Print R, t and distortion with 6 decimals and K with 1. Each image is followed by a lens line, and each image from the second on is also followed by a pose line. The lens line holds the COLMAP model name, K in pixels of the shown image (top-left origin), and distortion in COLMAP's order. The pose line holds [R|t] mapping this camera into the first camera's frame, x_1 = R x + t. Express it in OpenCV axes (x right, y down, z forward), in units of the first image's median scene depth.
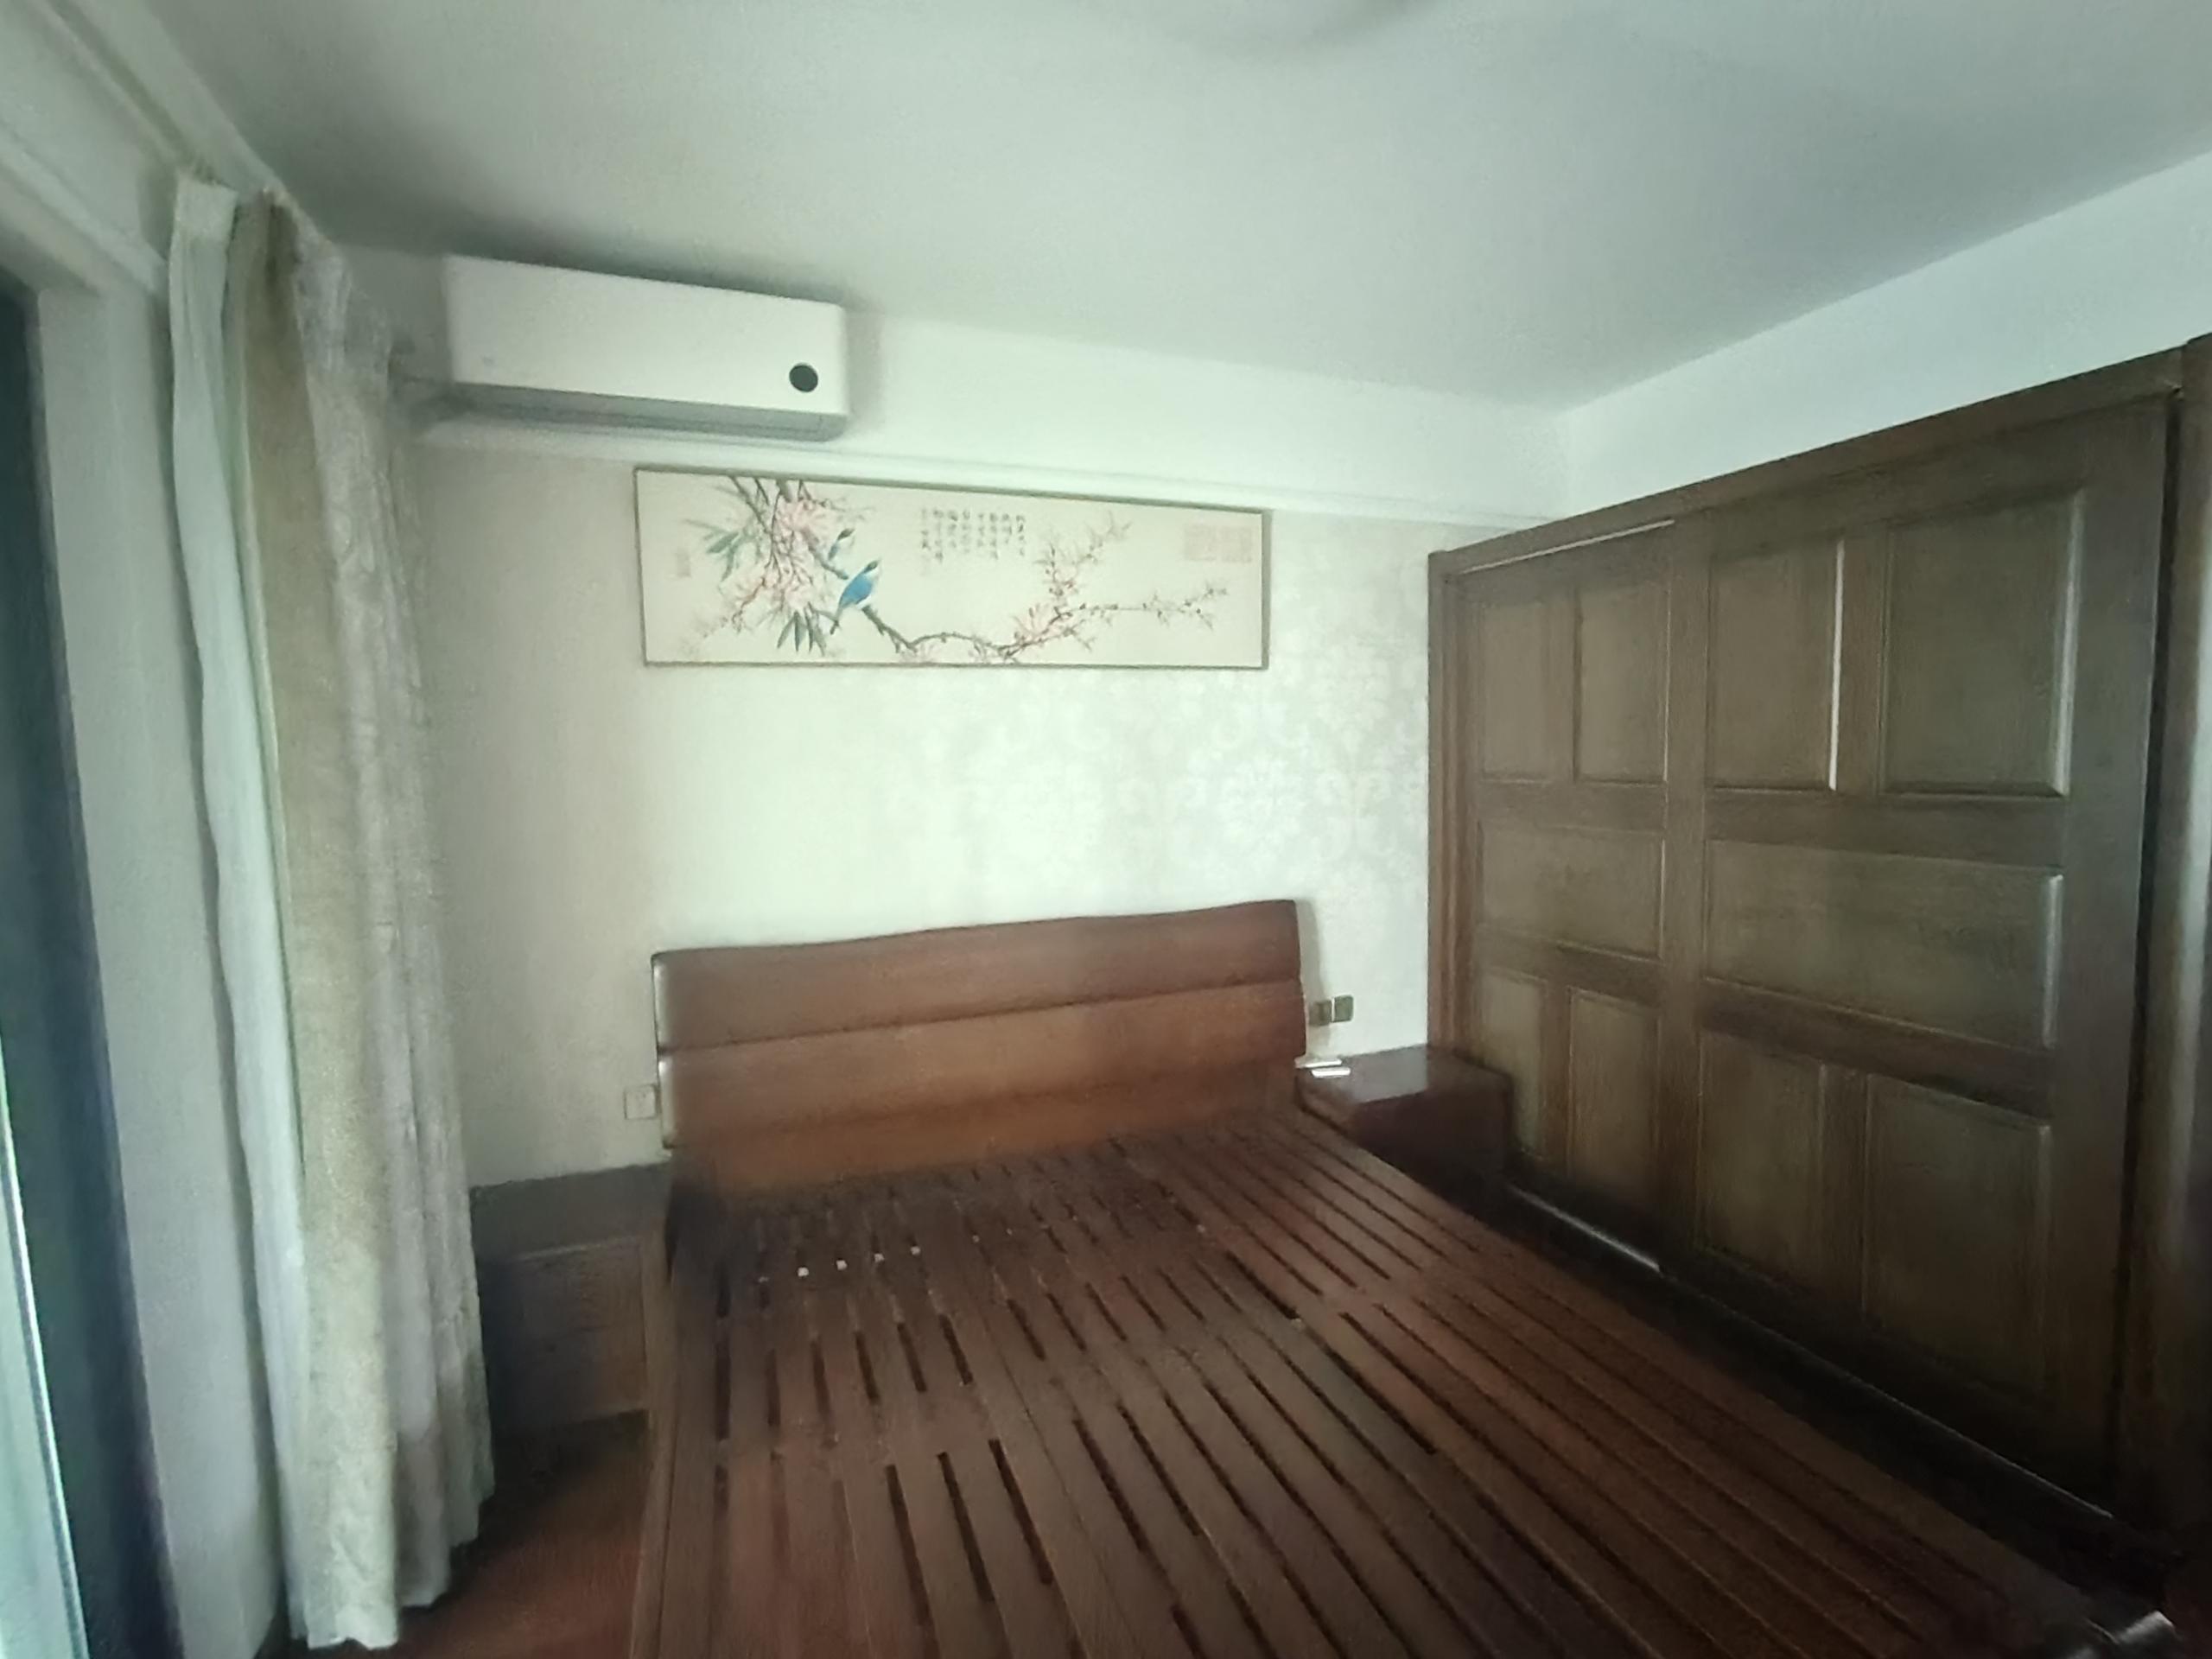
lens RADIAL K [[1010.4, 0, 1108.2], [0, 1010.4, 818.1], [0, 0, 1]] dist [0.017185, 0.003824]
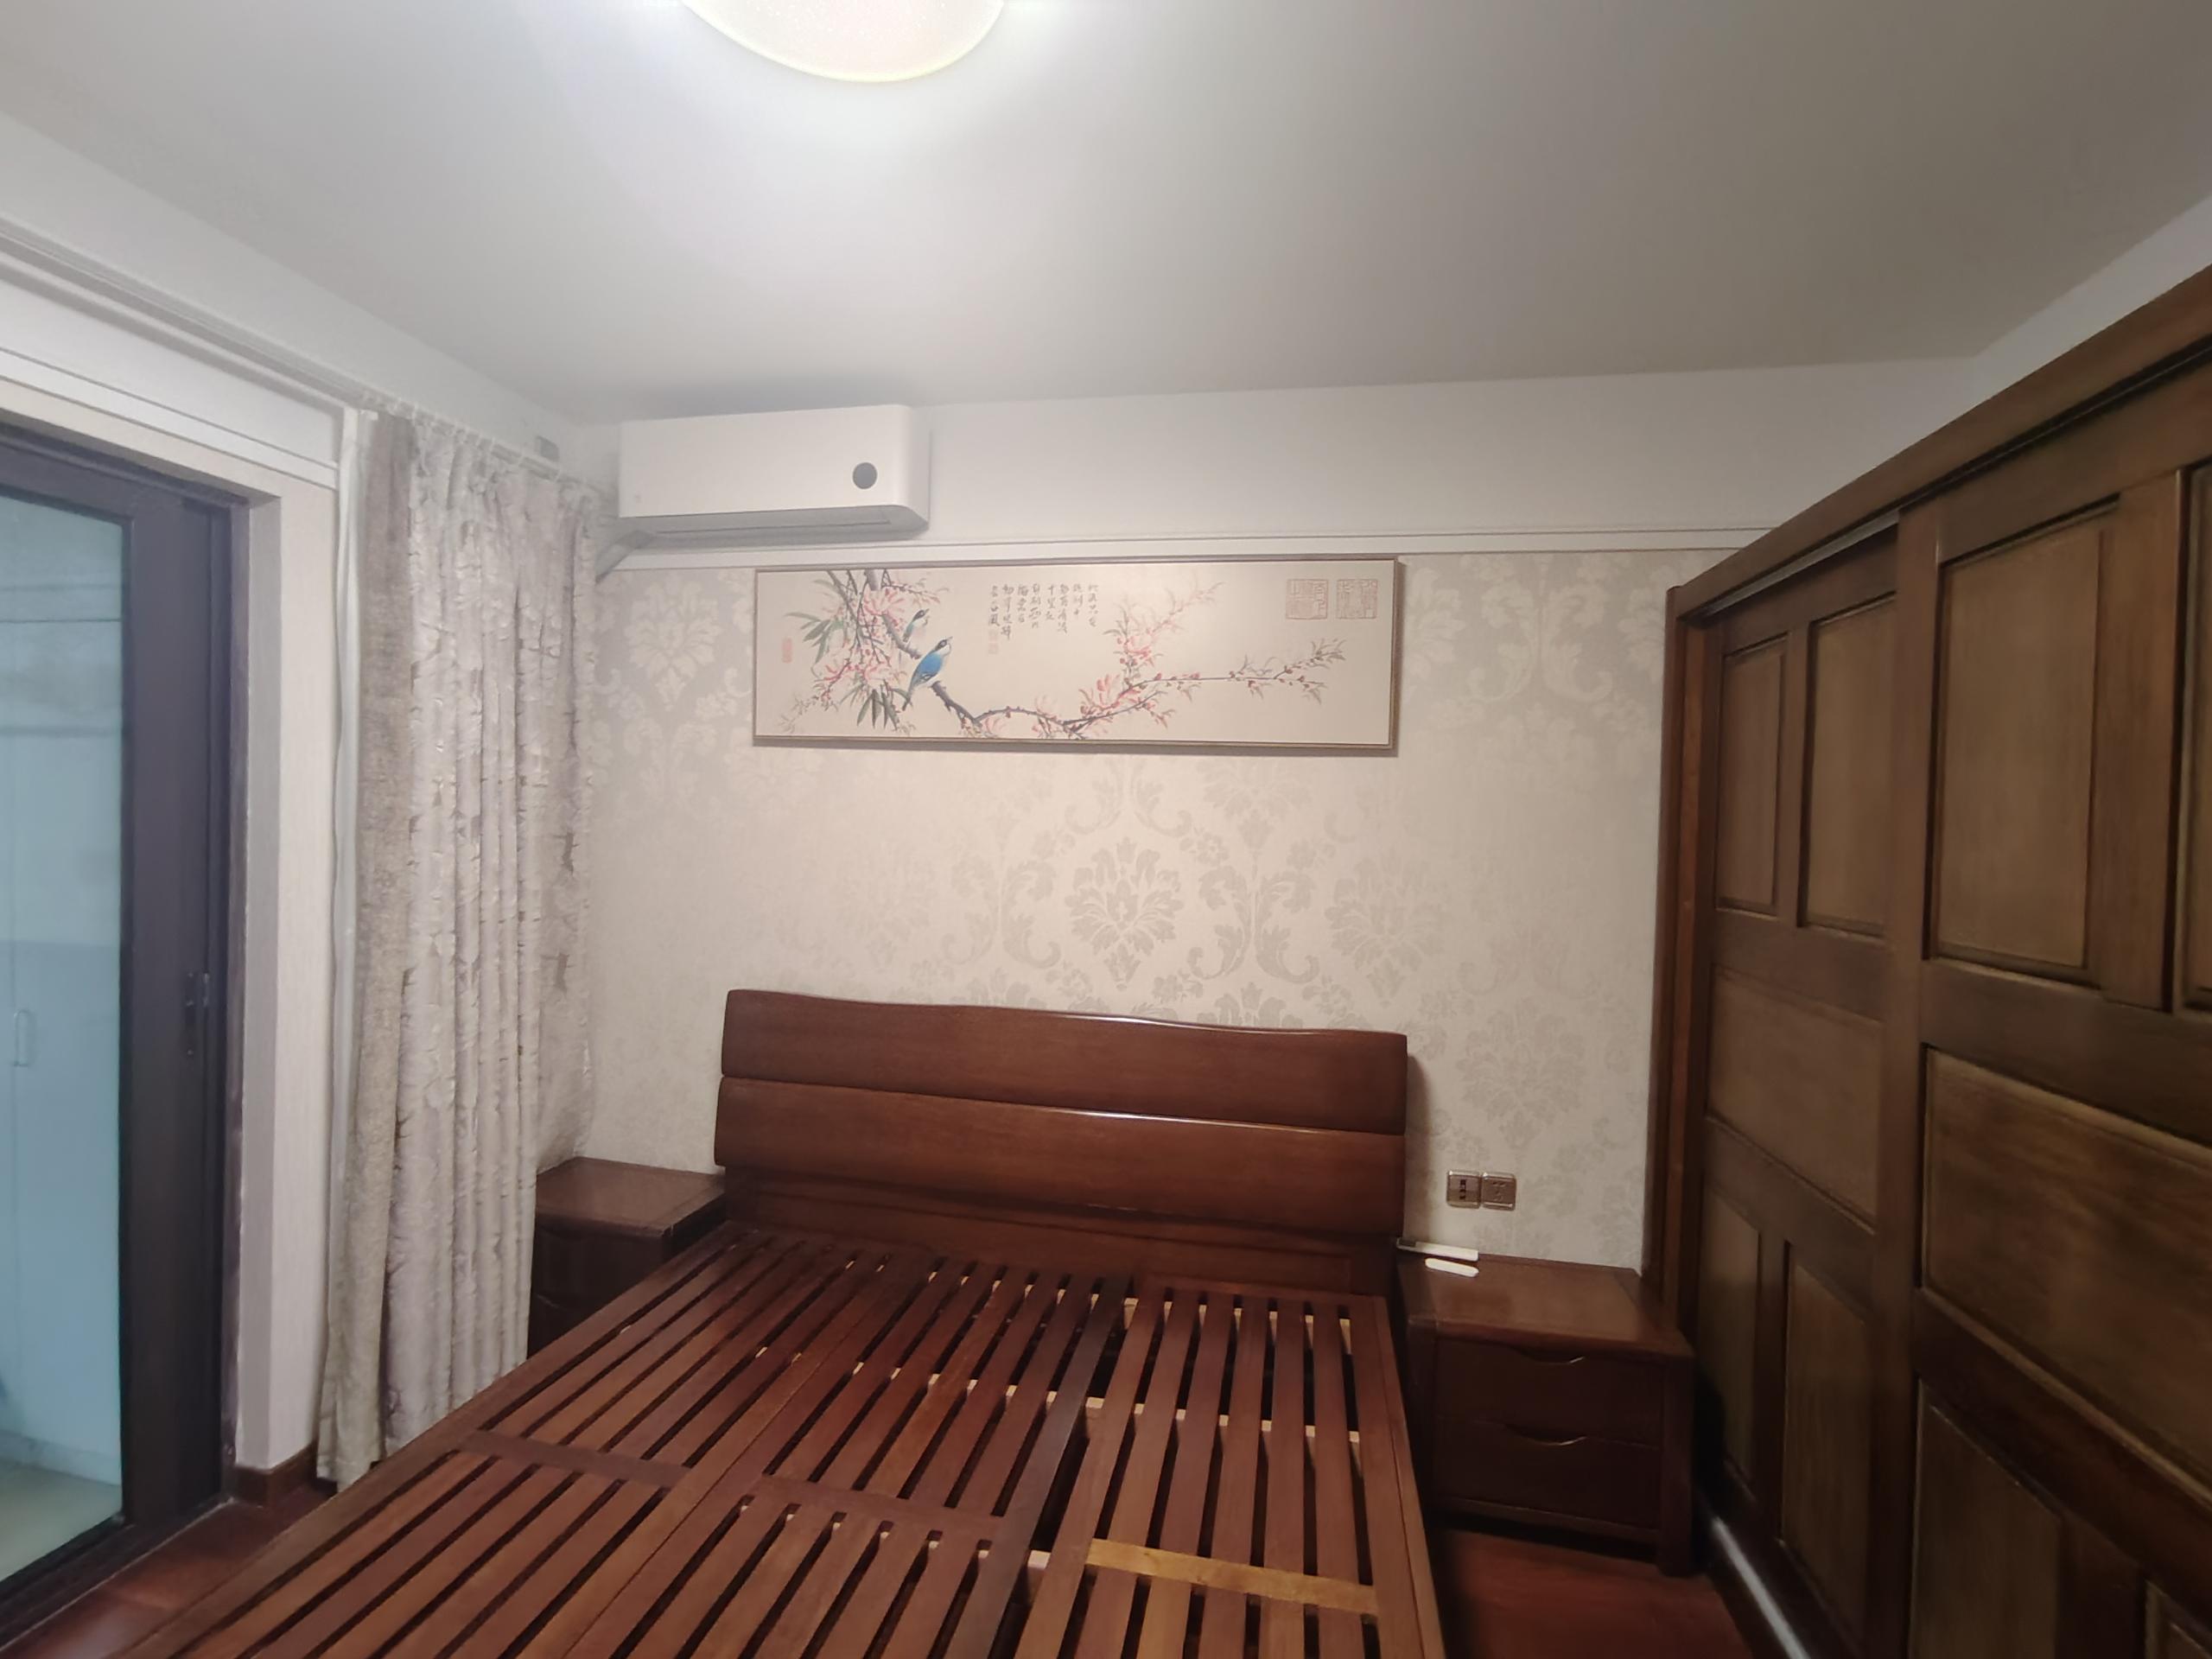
lens RADIAL K [[1010.4, 0, 1103.2], [0, 1010.4, 844.1], [0, 0, 1]] dist [0.017185, 0.003824]
pose [[0.846950, 0.060551, -0.528214, 0.463670], [-0.084776, 0.996163, -0.021739, -0.037381], [0.524871, 0.063192, 0.848833, 0.223157]]
